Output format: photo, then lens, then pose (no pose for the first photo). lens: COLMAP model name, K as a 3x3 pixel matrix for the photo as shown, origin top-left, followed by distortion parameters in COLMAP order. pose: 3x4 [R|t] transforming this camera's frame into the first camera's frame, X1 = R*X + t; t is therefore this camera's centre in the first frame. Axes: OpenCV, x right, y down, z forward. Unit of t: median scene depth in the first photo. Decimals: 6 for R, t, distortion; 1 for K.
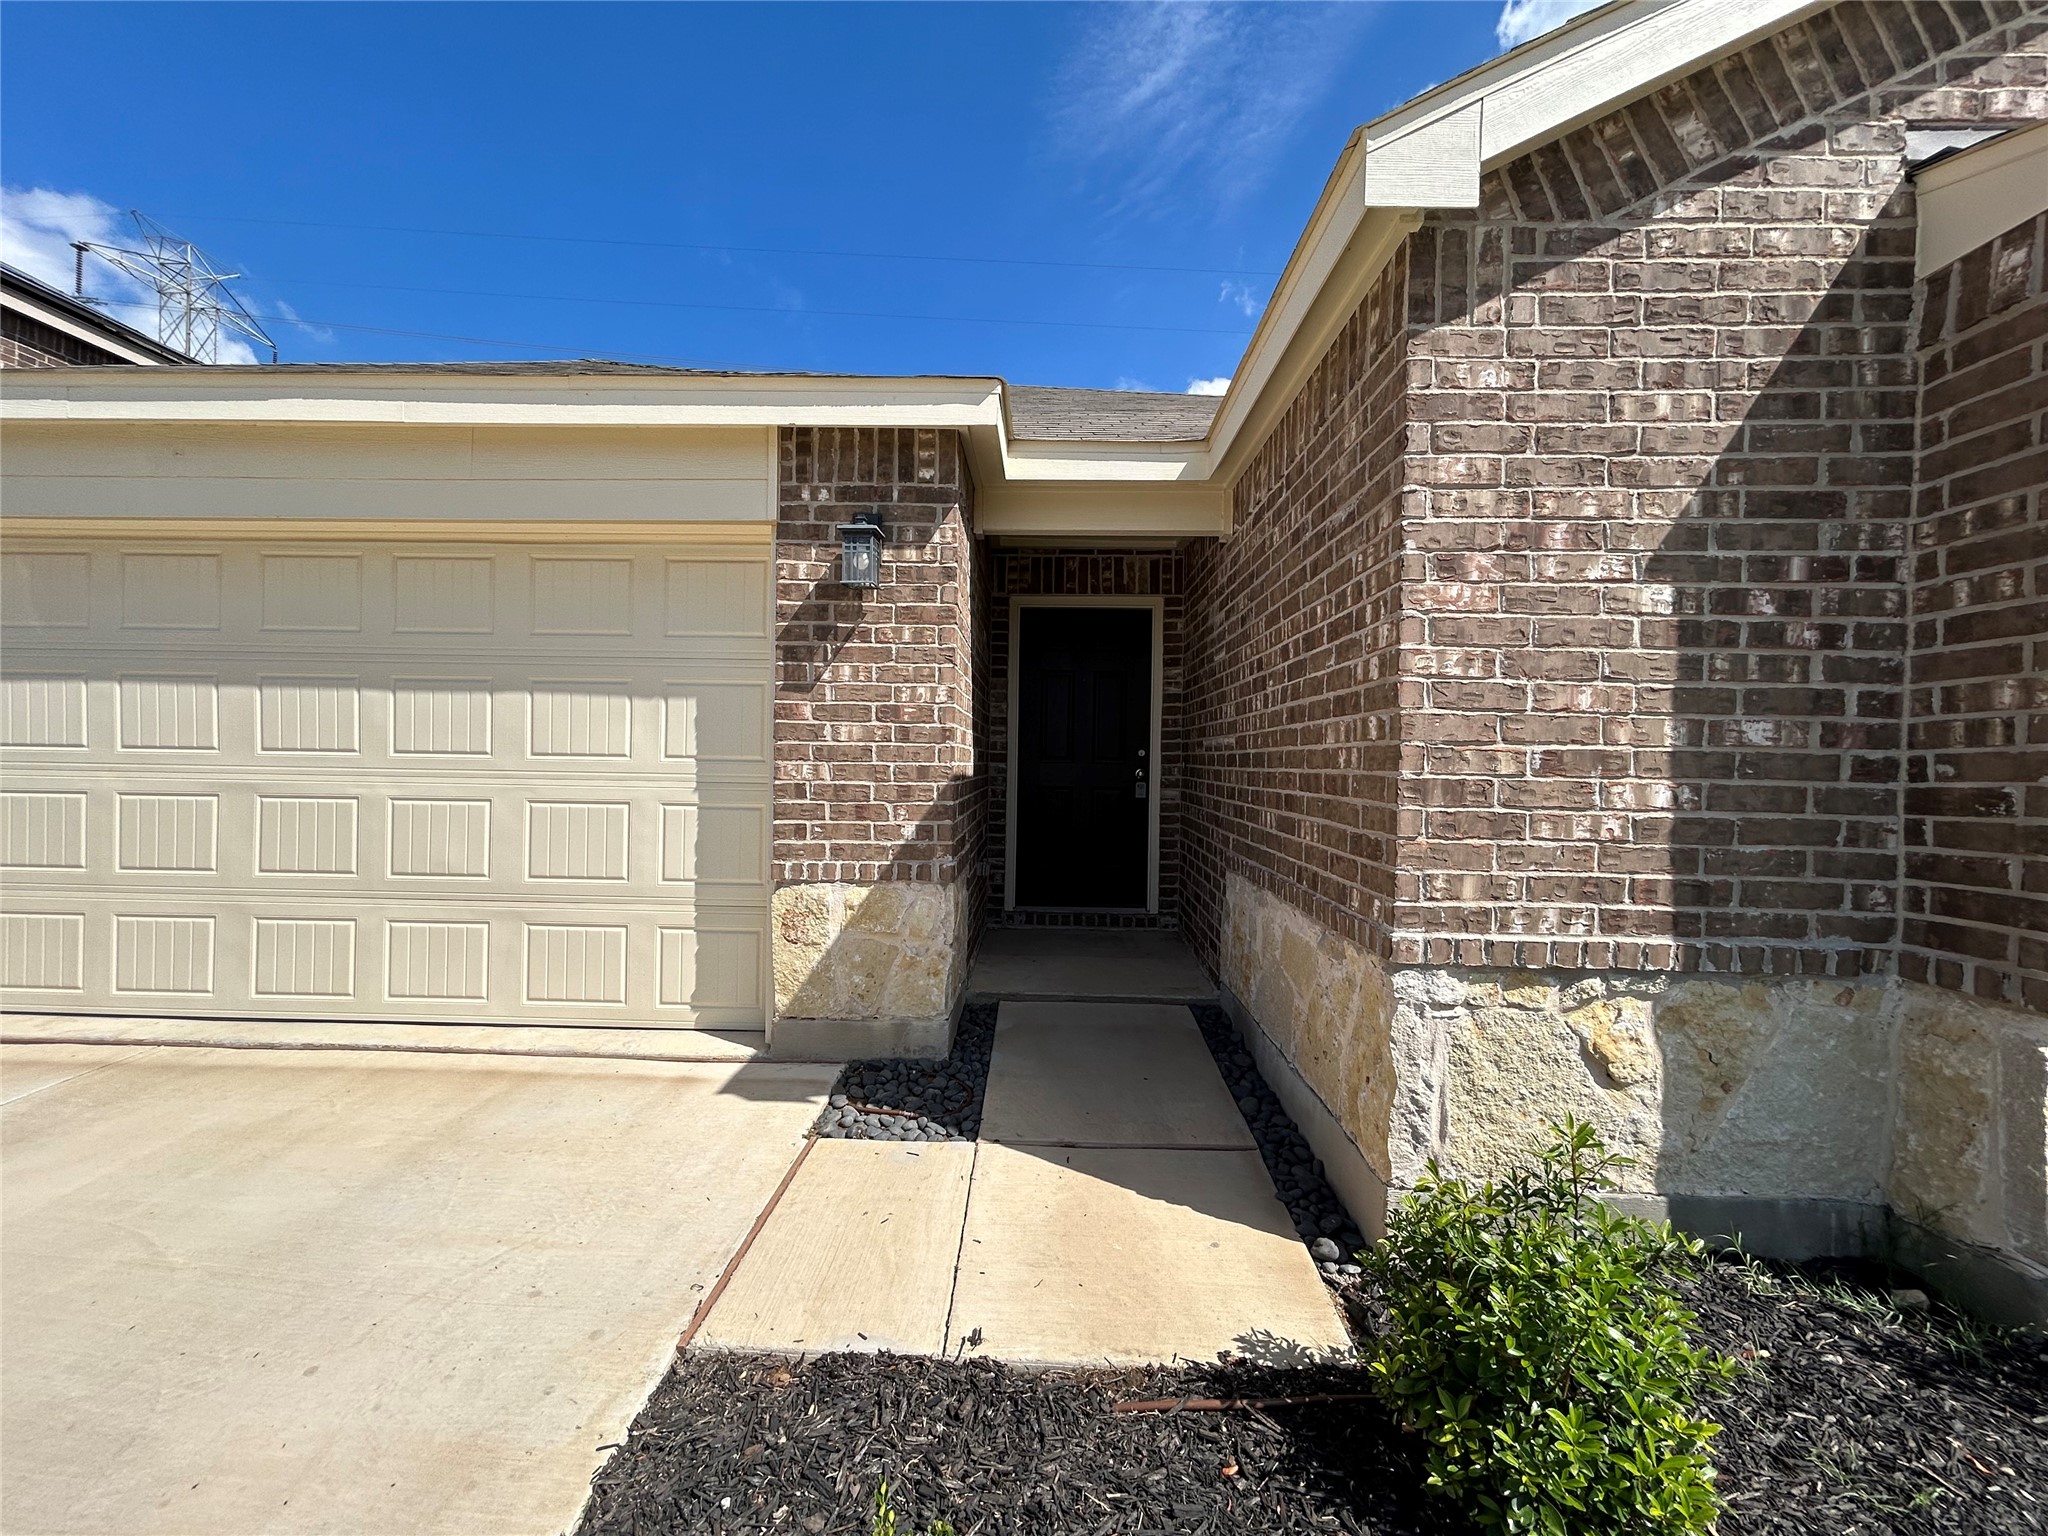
lens RADIAL K [[826.5, 0, 1020.6], [0, 826.5, 765.0], [0, 0, 1]] dist [-0.000181, 0.000195]
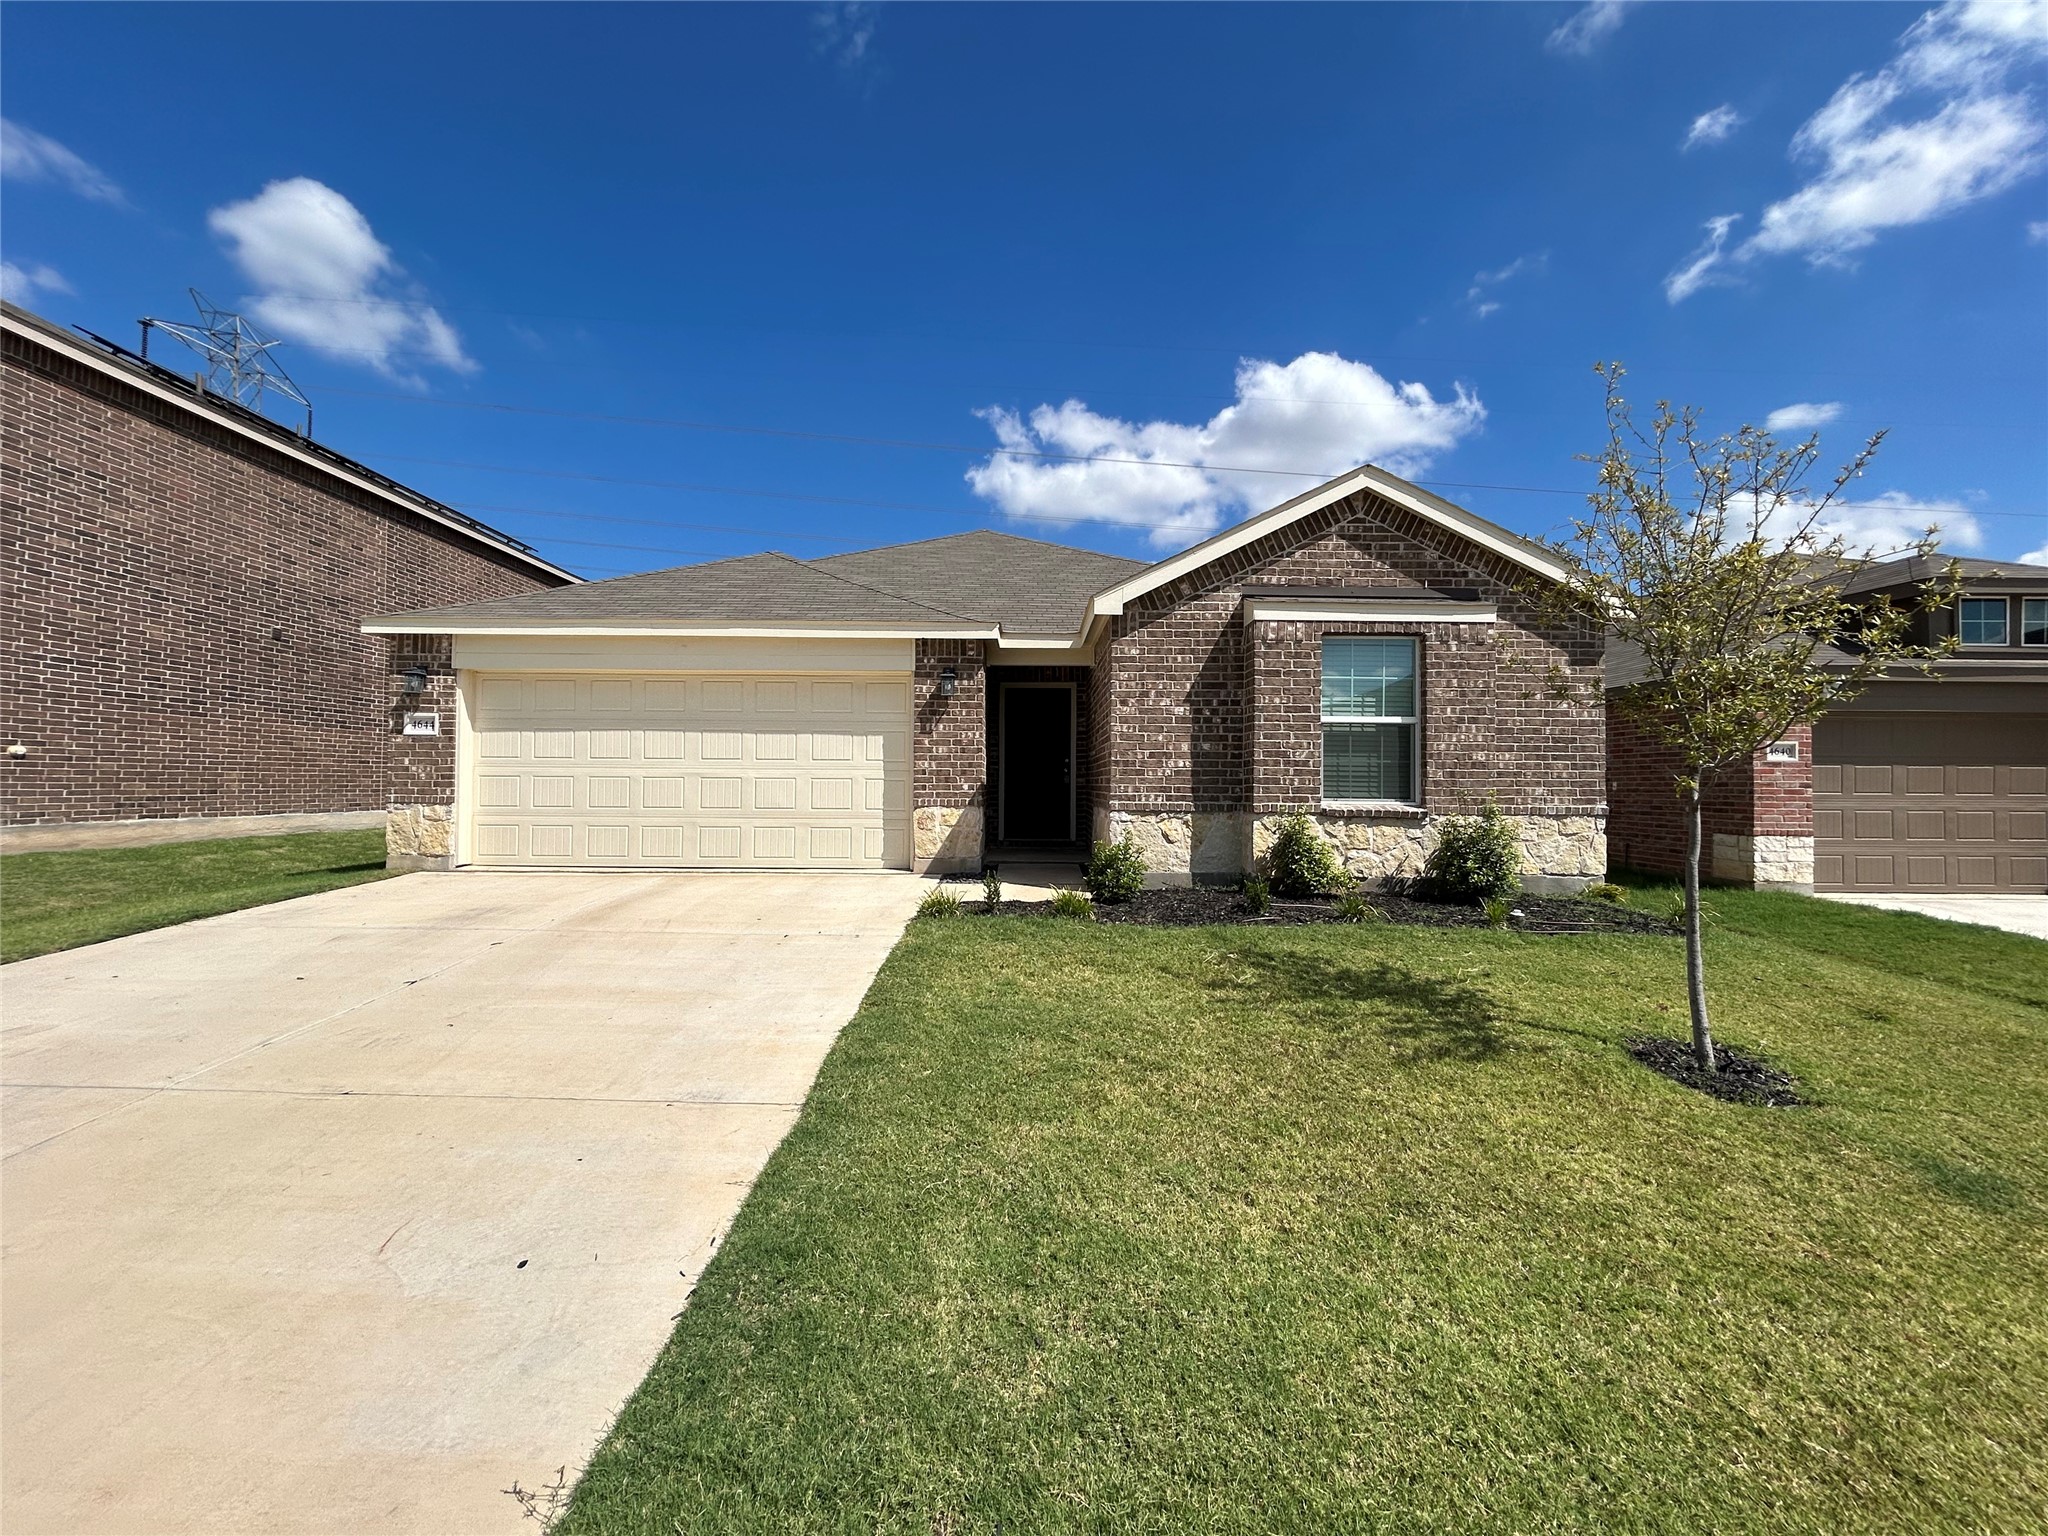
lens RADIAL K [[826.5, 0, 1020.6], [0, 826.5, 765.0], [0, 0, 1]] dist [-0.000181, 0.000195]
pose [[0.999663, -0.009117, 0.024292, -0.022844], [0.009810, 0.999544, -0.028564, 0.091153], [-0.024020, 0.028793, 0.999297, -1.726193]]
